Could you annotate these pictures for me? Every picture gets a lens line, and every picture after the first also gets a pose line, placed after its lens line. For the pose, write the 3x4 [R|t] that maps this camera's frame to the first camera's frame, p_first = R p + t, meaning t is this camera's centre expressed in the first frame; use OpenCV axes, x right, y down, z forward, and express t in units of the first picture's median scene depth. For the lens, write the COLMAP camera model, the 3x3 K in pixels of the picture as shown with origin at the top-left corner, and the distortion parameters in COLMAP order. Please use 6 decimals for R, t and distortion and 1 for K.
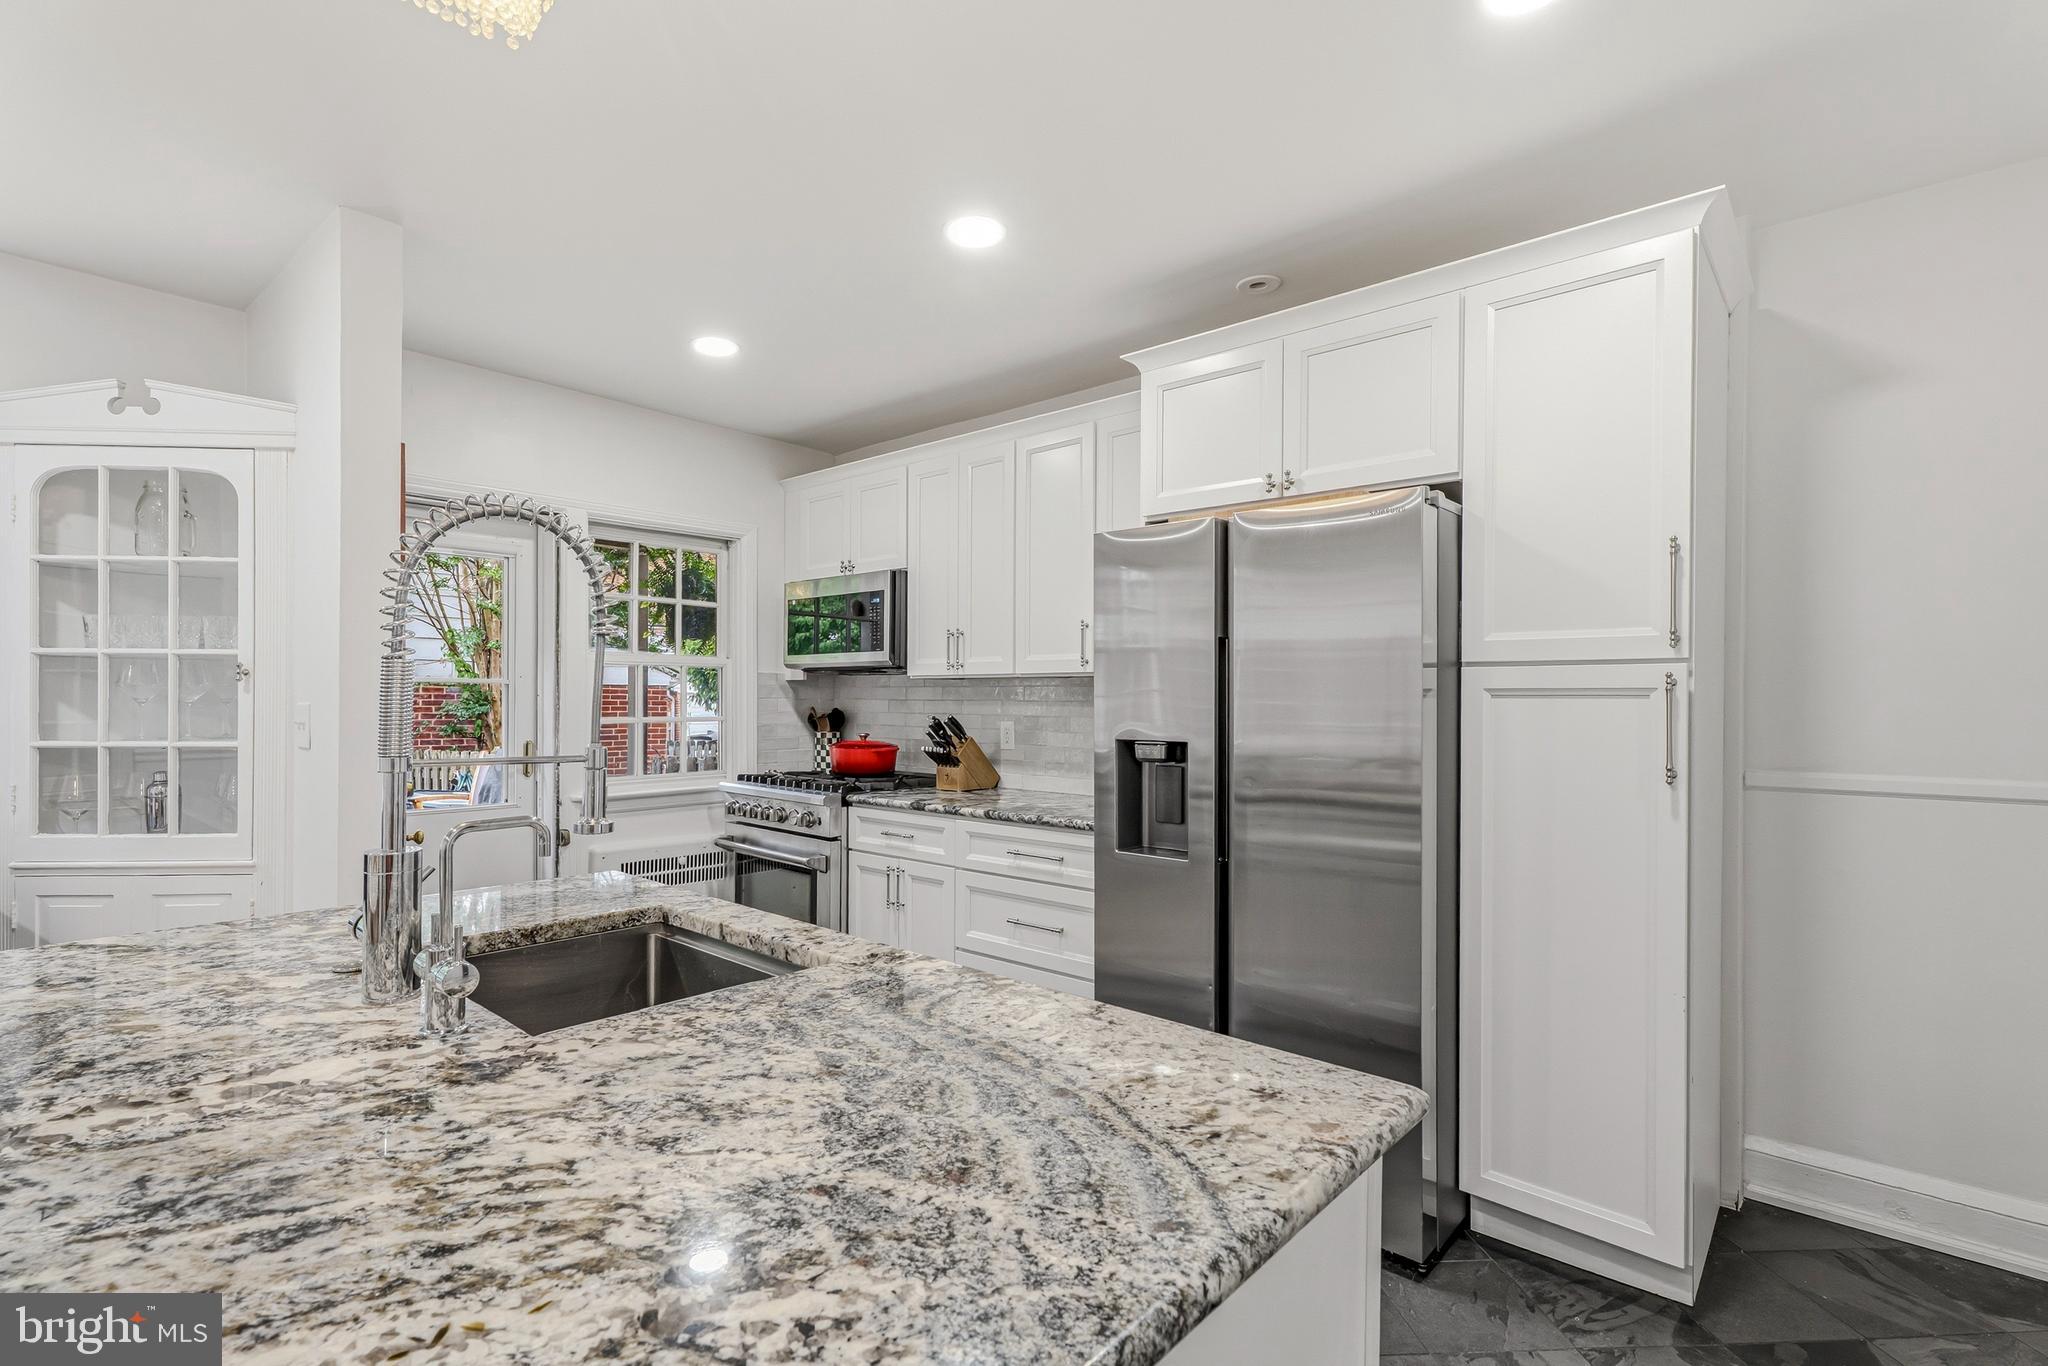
lens RADIAL K [[947.4, 0, 1015.1], [0, 947.4, 702.8], [0, 0, 1]] dist [0.003293, -0.000044]
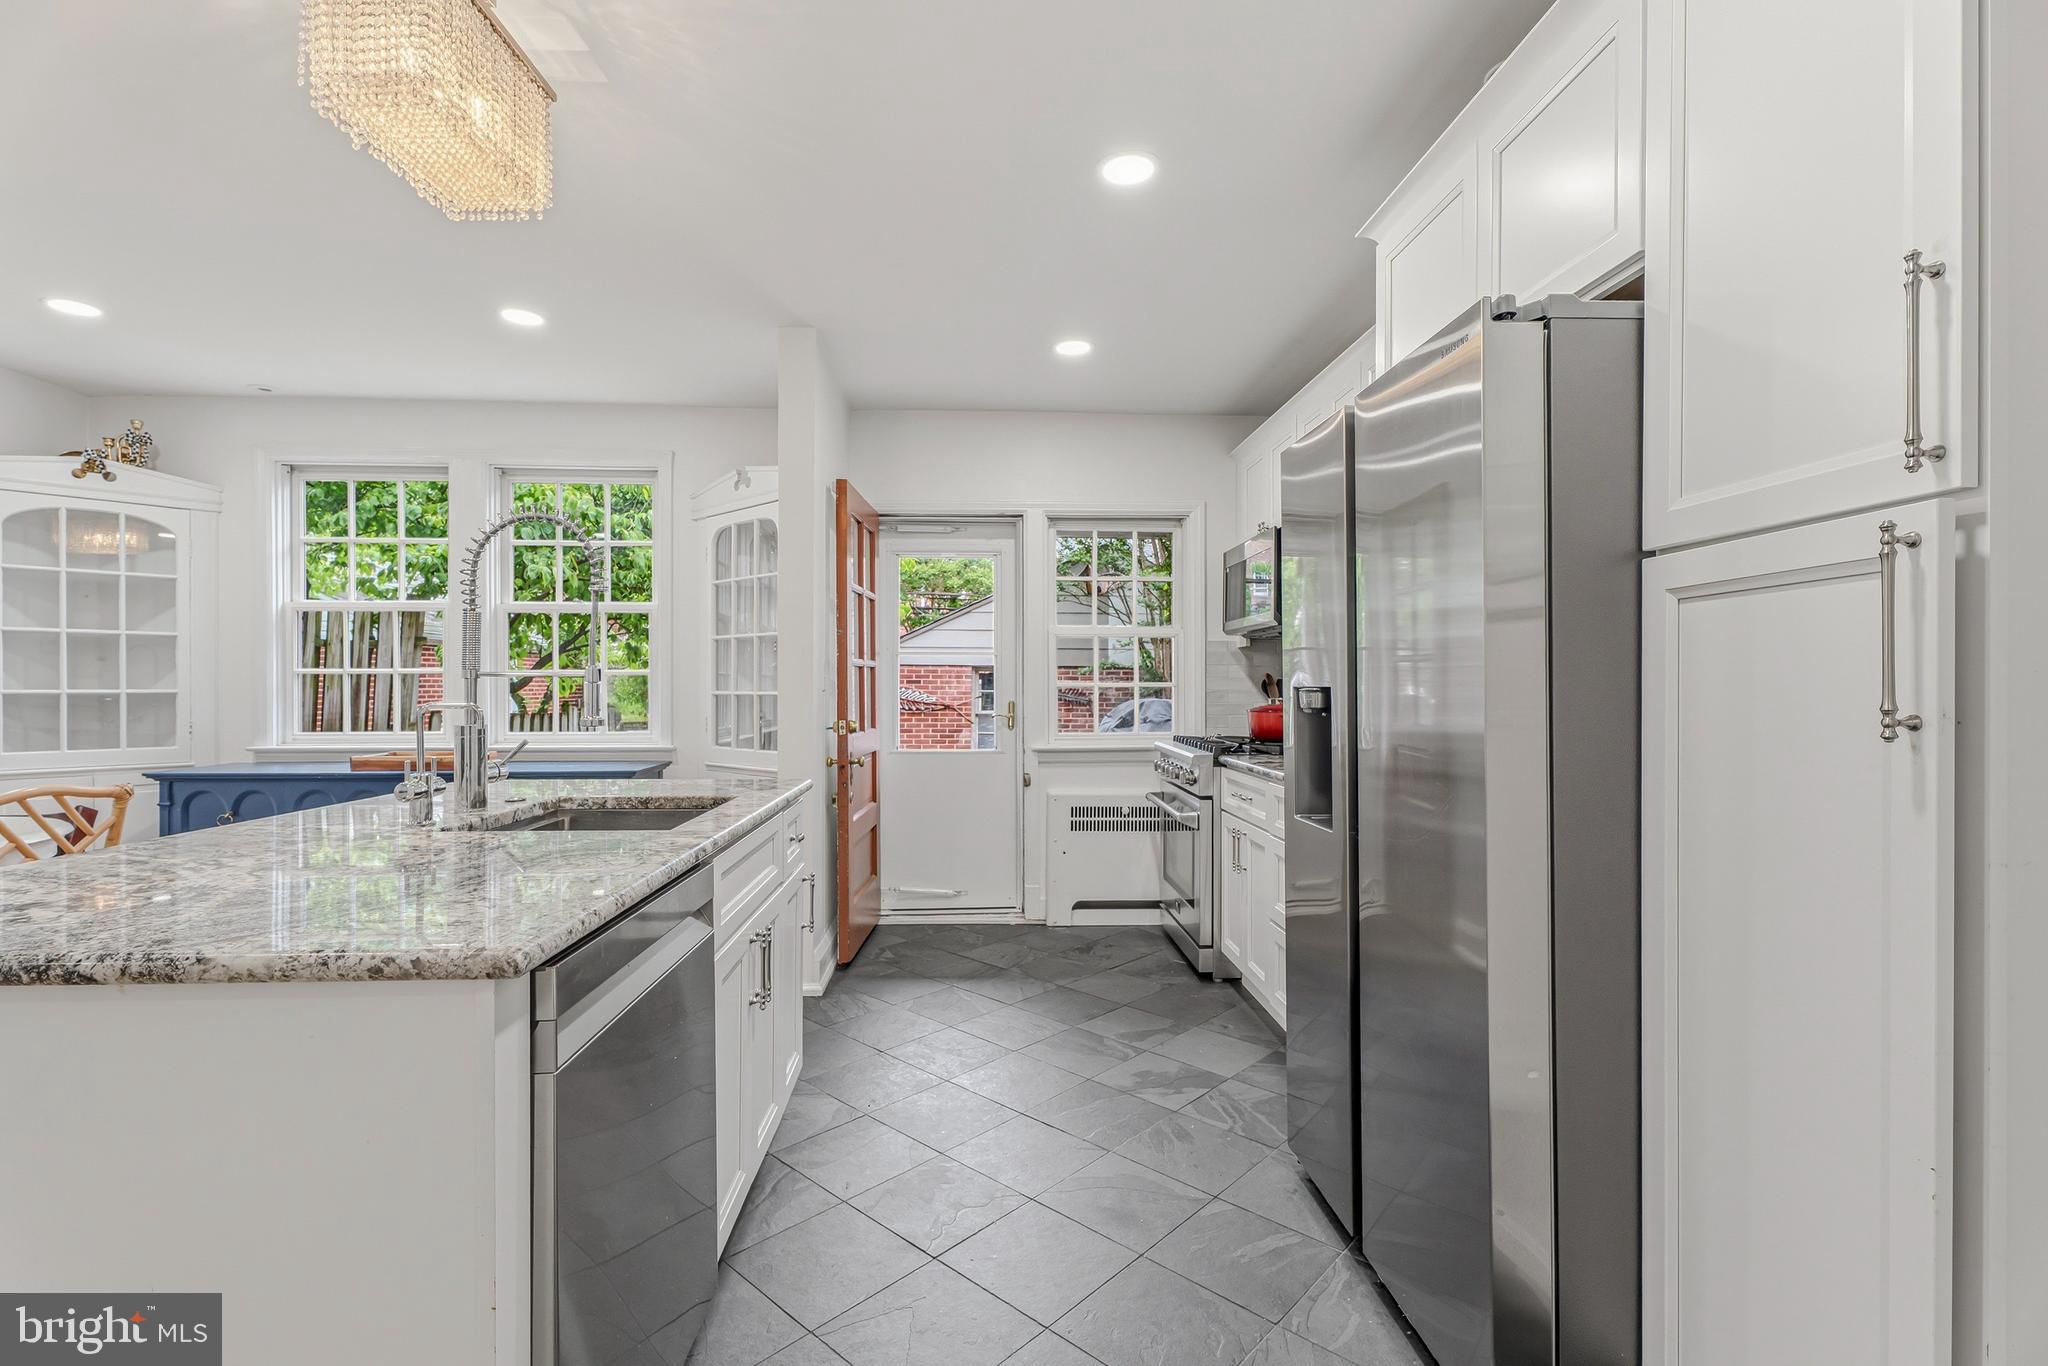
lens RADIAL K [[921.6, 0, 1024.0], [0, 921.6, 683.0], [0, 0, 1]] dist [-0.000990, -0.000331]
pose [[0.704616, -0.007831, -0.709546, 0.366152], [0.000942, 0.999949, -0.010101, 0.030166], [0.709588, 0.006449, 0.704587, 0.165196]]
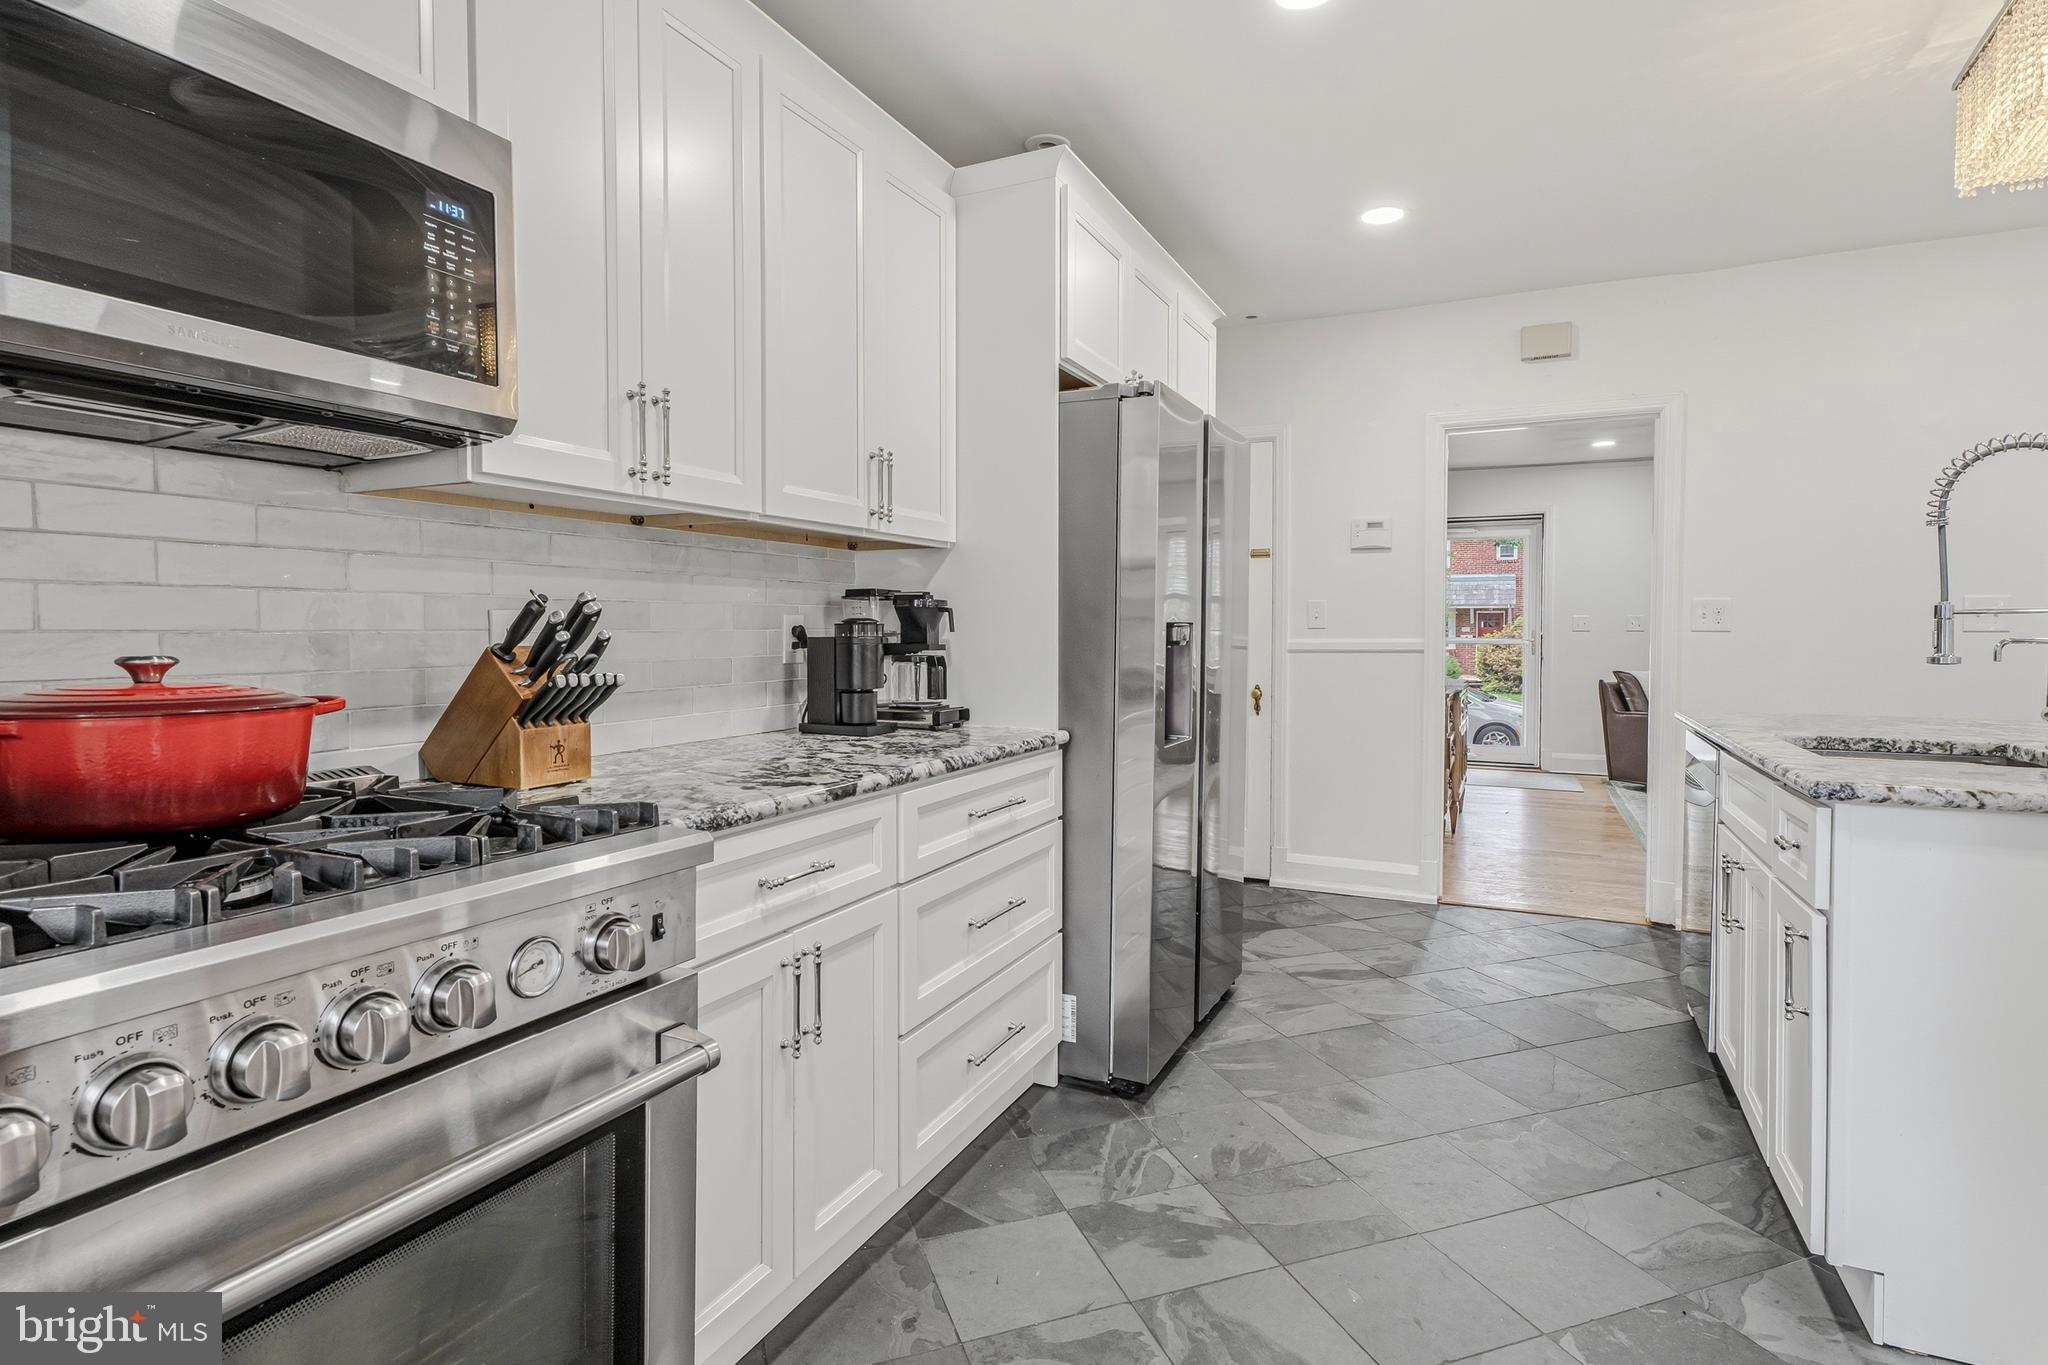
lens RADIAL K [[1032.0, 0, 1026.6], [0, 1032.0, 655.1], [0, 0, 1]] dist [0.004598, 0.000918]
pose [[-0.270221, -0.034079, 0.962195, -0.556505], [-0.001198, 0.999385, 0.035059, 0.024504], [-0.962797, 0.008321, -0.270096, 0.969733]]
